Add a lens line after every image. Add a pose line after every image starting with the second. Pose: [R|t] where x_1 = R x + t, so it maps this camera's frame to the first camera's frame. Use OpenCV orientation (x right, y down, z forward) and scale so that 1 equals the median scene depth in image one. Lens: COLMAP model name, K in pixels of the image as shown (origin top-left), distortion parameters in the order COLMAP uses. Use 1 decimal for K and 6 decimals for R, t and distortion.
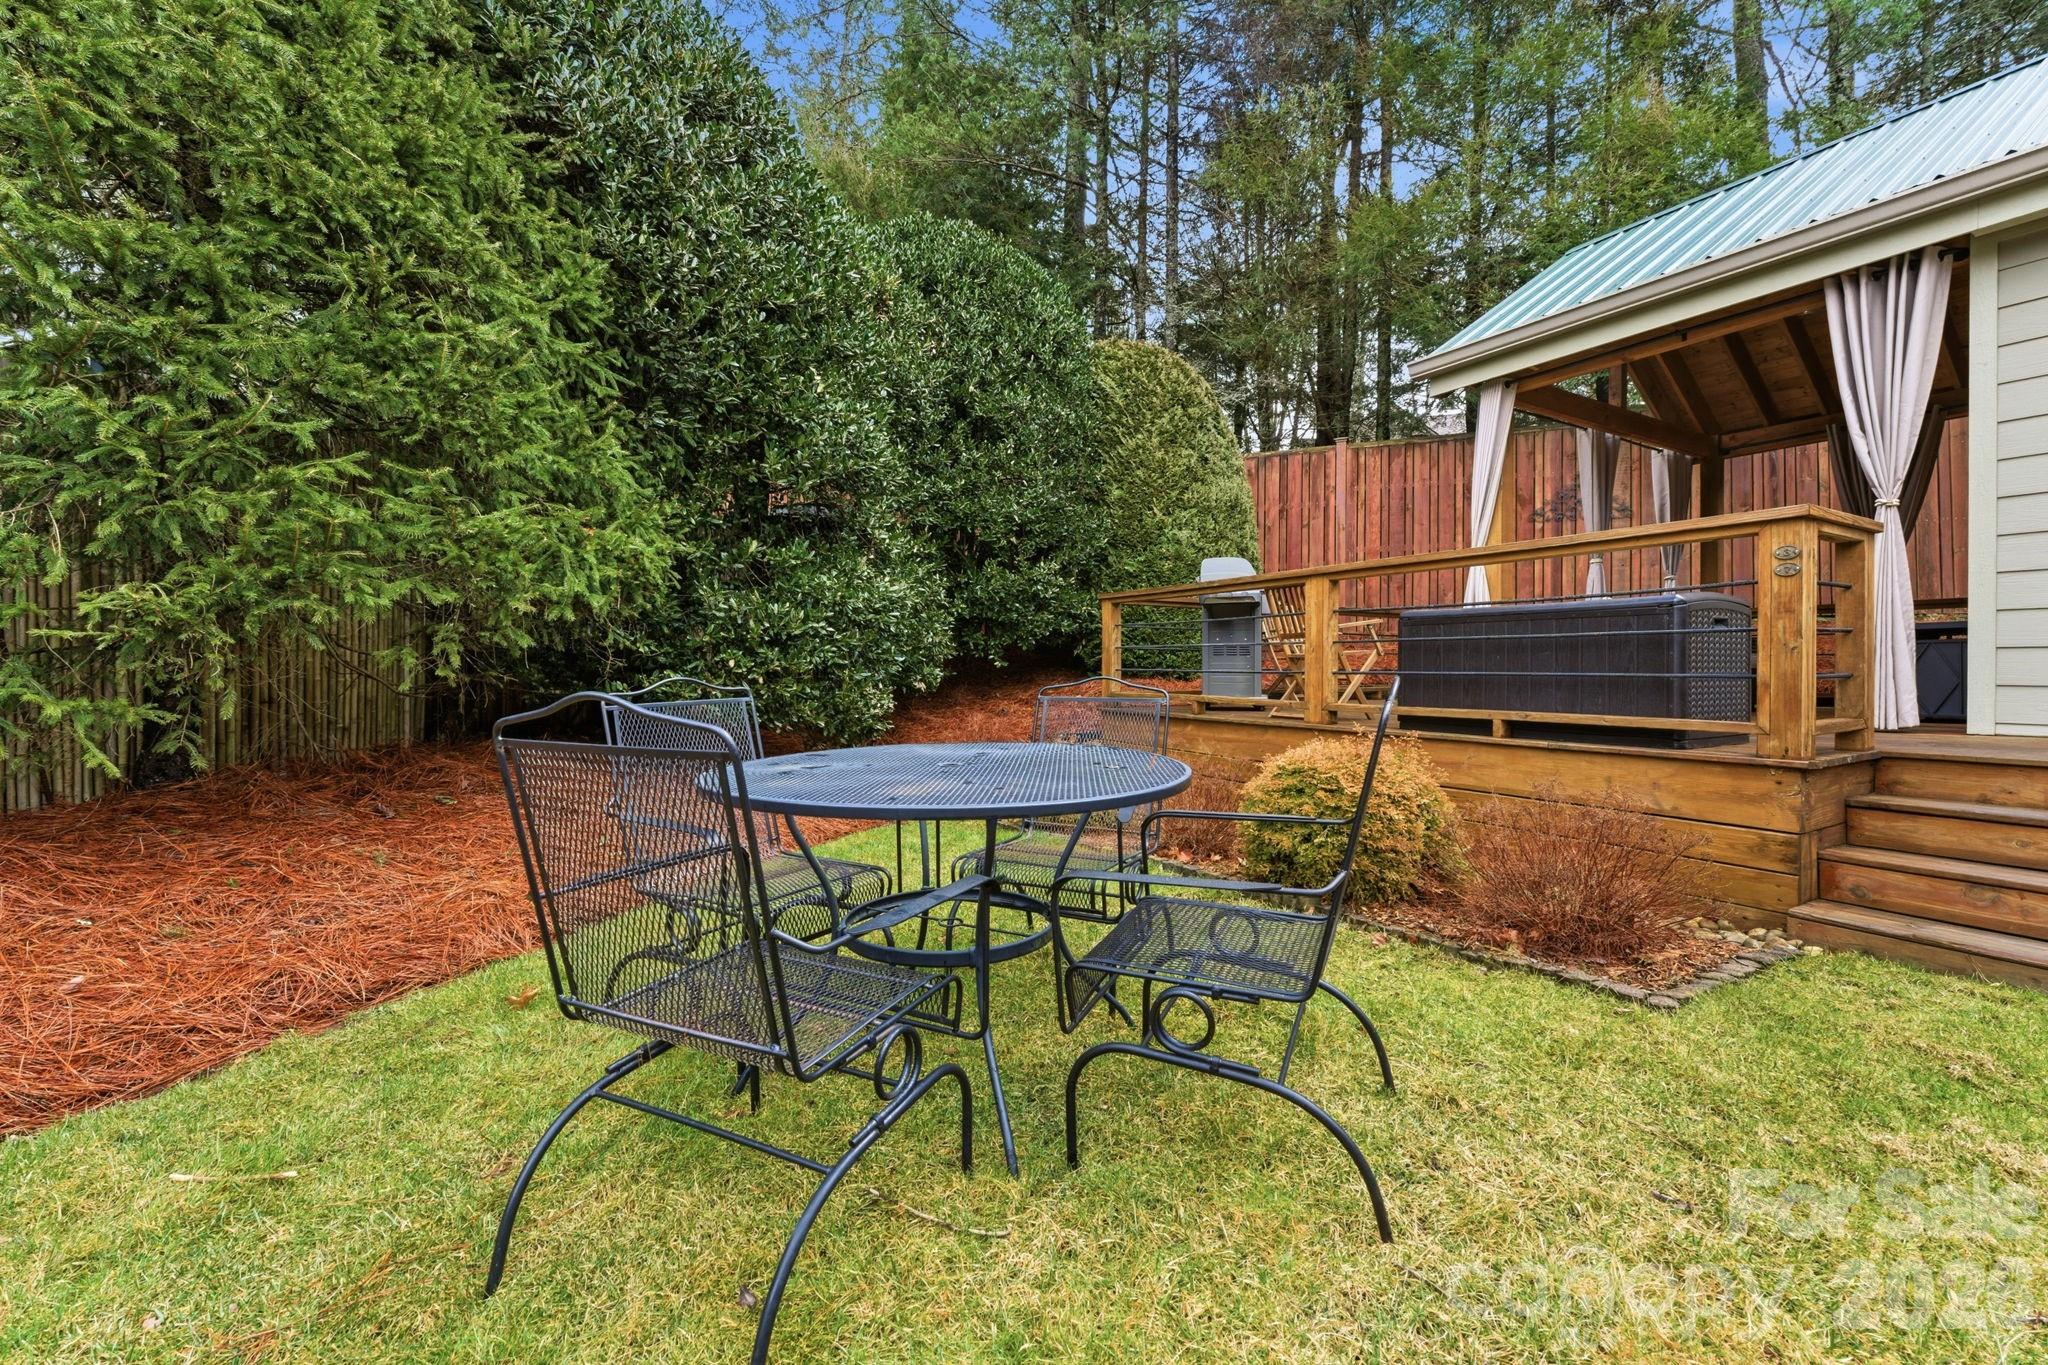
lens RADIAL K [[832.6, 0, 1013.3], [0, 832.6, 679.8], [0, 0, 1]] dist [-0.008098, 0.003059]
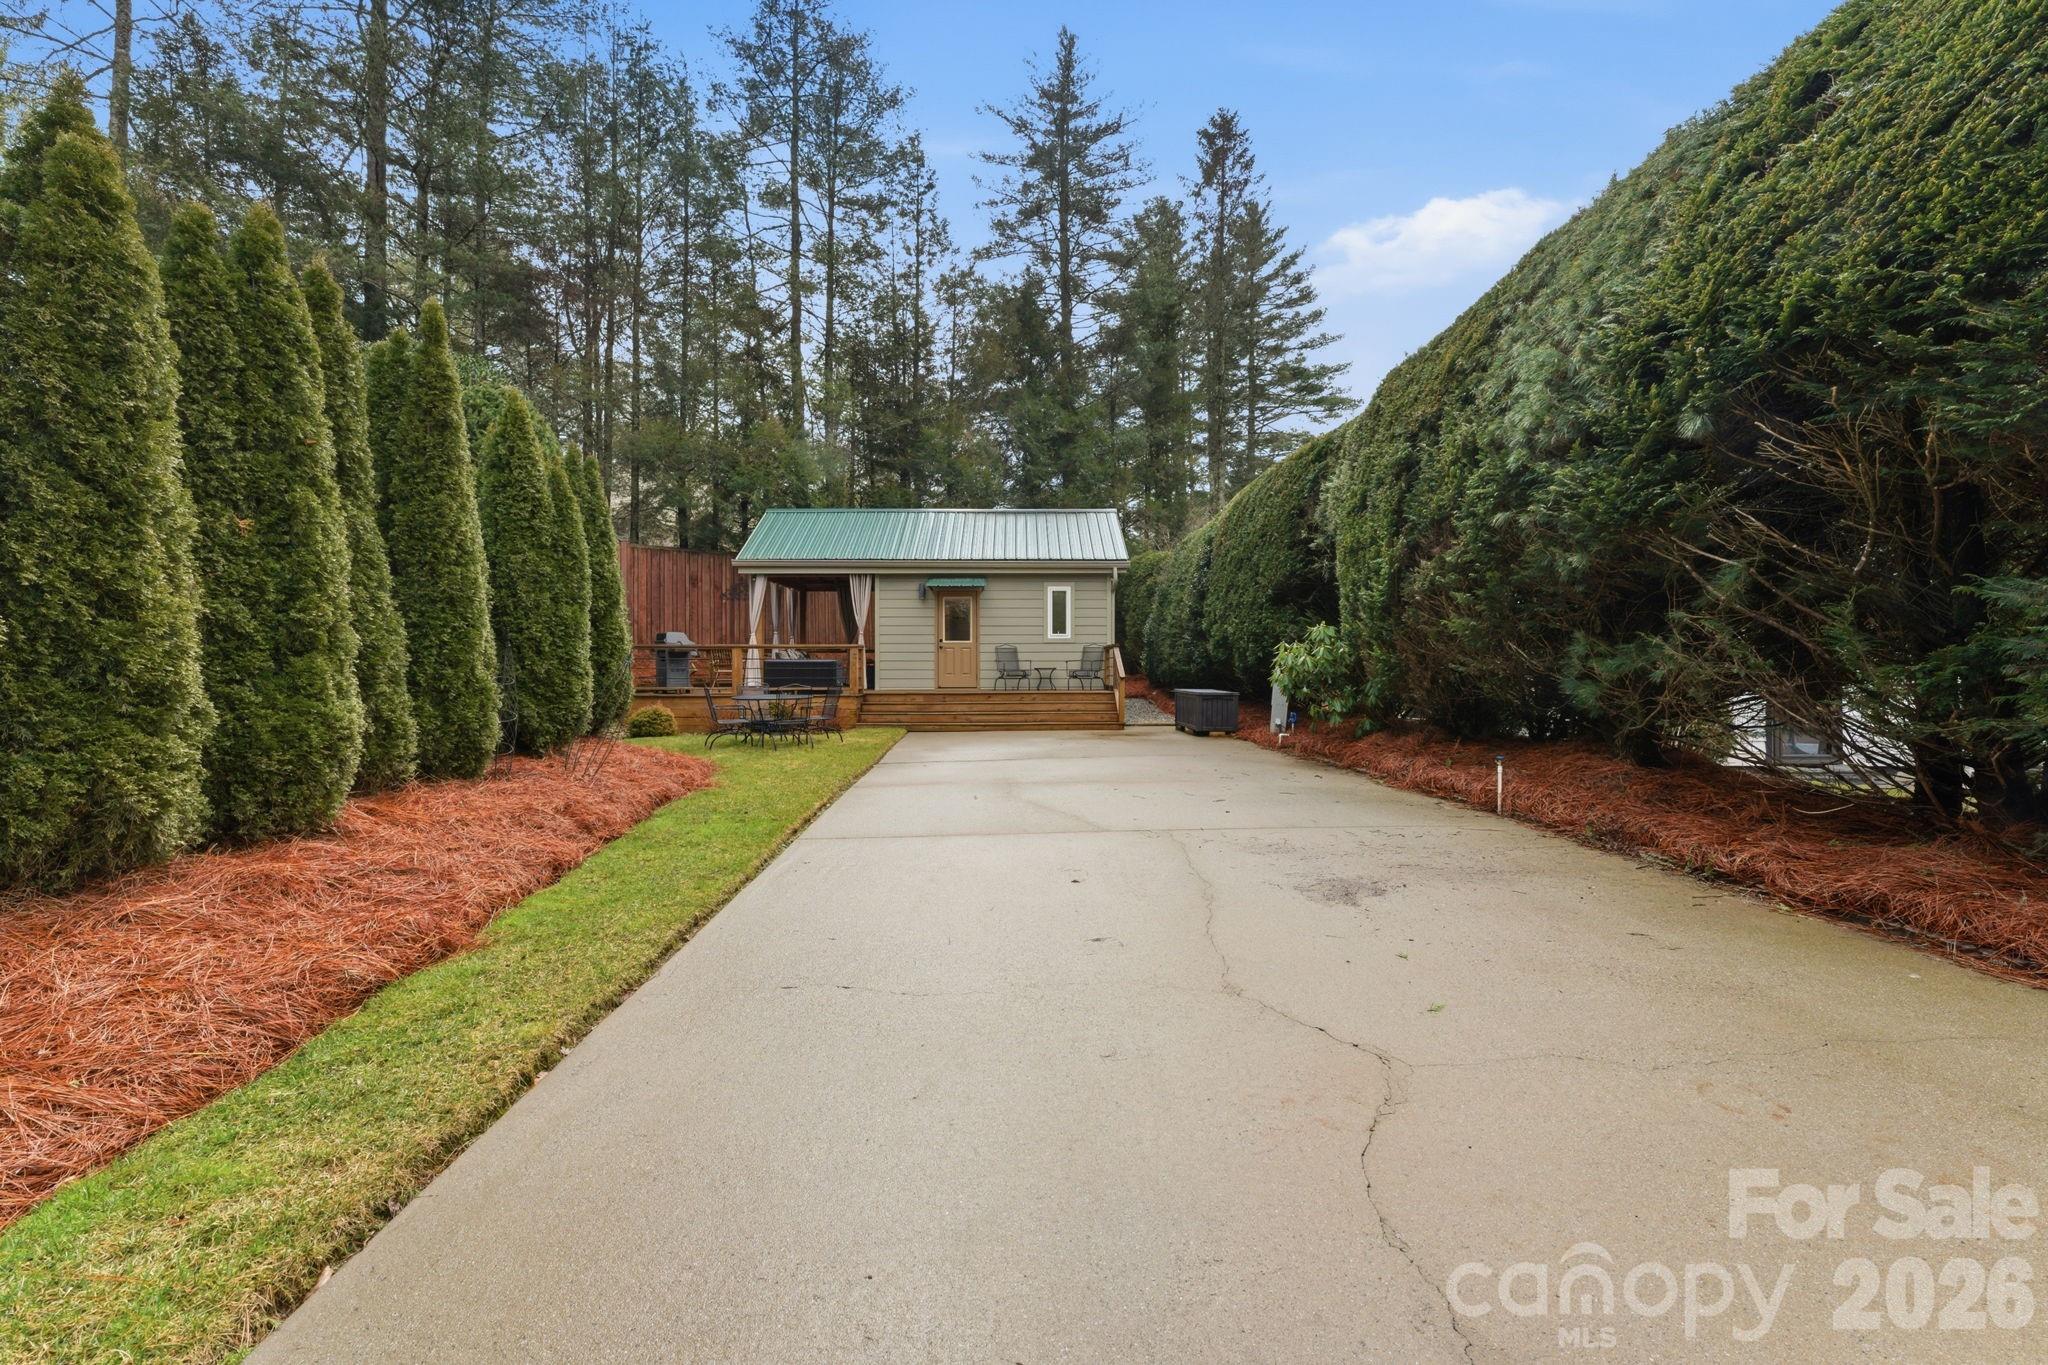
lens RADIAL K [[832.6, 0, 1018.6], [0, 832.6, 668.0], [0, 0, 1]] dist [-0.008098, 0.003059]
pose [[0.503826, -0.012265, 0.863718, -2.126653], [0.018125, 0.999829, 0.003625, -0.049619], [-0.863615, 0.013828, 0.503962, -1.748427]]
